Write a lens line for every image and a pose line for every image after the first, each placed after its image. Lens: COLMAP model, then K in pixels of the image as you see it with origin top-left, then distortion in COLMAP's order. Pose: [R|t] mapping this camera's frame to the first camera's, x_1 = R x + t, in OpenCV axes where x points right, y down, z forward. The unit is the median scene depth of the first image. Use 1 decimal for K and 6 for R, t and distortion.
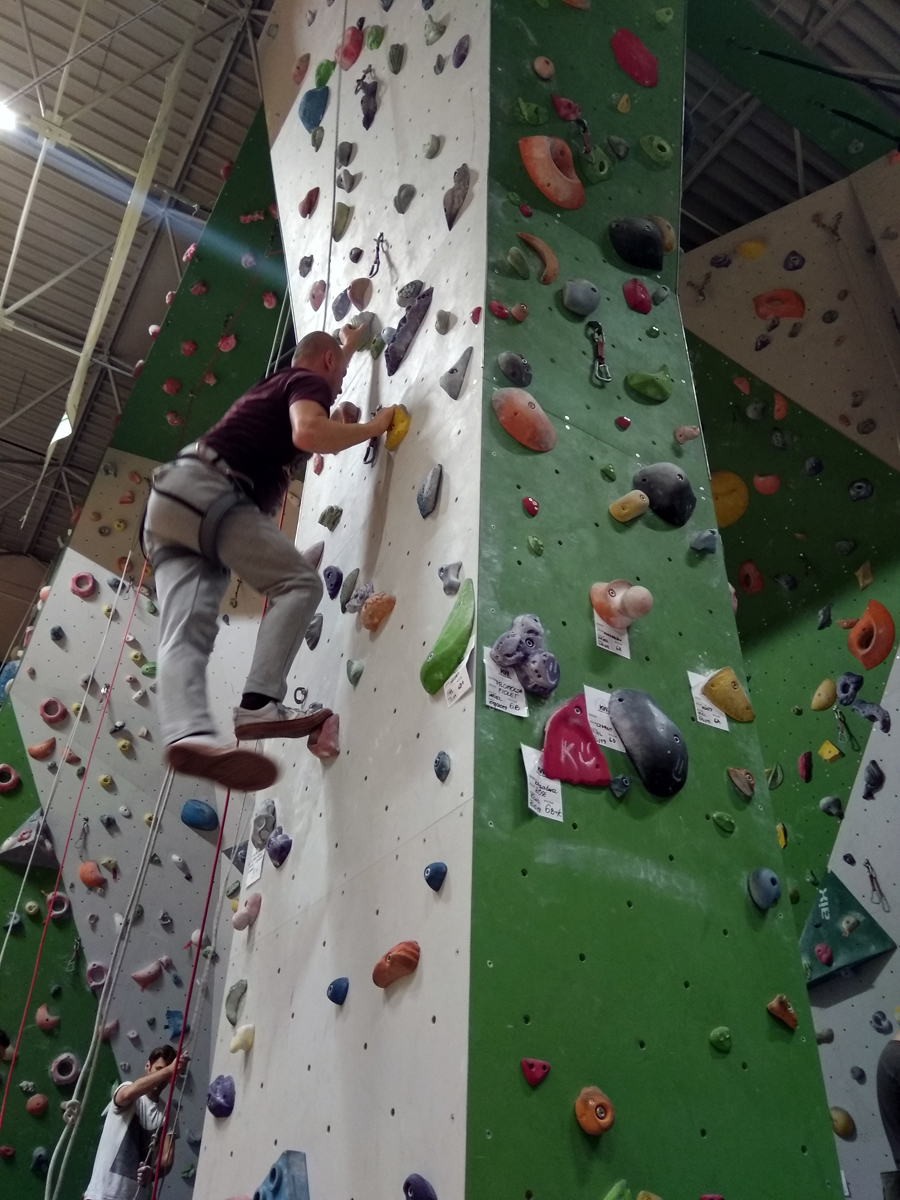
lens RADIAL K [[925.1, 0, 439.2], [0, 925.1, 602.3], [0, 0, 1]] dist [0.113949, -0.185520]
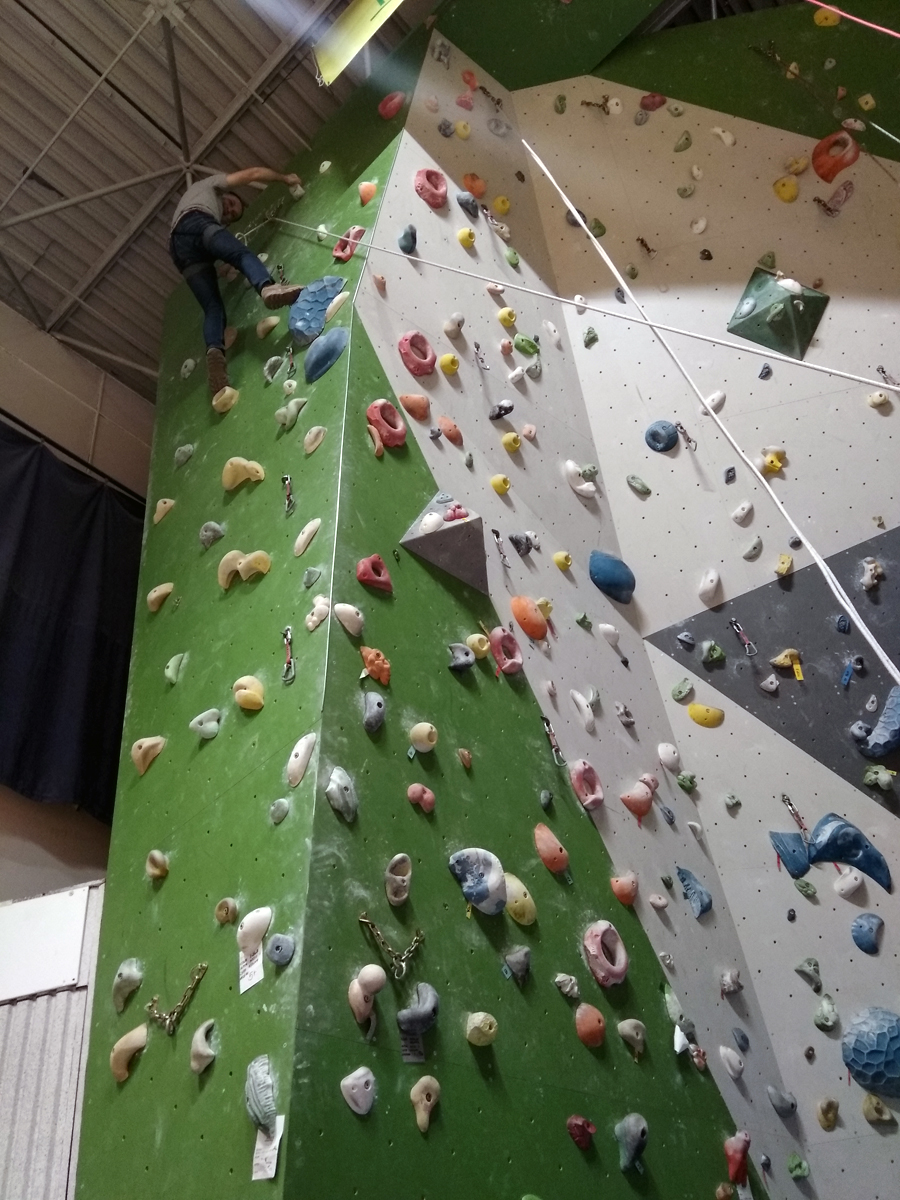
lens RADIAL K [[921.7, 0, 443.4], [0, 921.7, 604.2], [0, 0, 1]] dist [0.127743, -0.212295]
pose [[0.936616, 0.069028, 0.343490, -0.852826], [-0.004929, 0.982898, -0.184084, 0.540109], [-0.350322, 0.170723, 0.920938, 0.741902]]
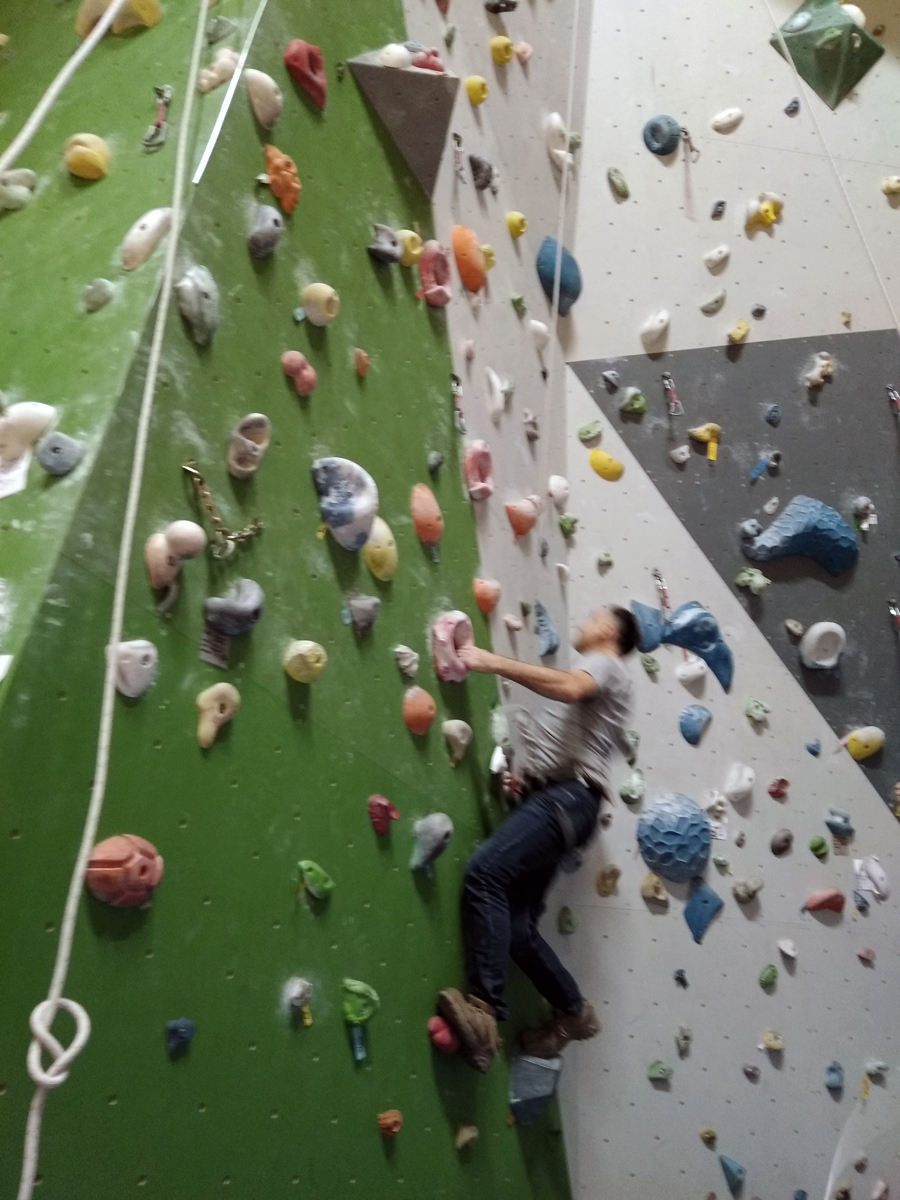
lens RADIAL K [[921.7, 0, 443.4], [0, 921.7, 604.2], [0, 0, 1]] dist [0.127743, -0.212295]
pose [[0.804747, 0.238768, 0.543481, -0.812588], [-0.275982, 0.961067, -0.013573, 0.638484], [-0.525562, -0.139068, 0.839312, 0.888907]]
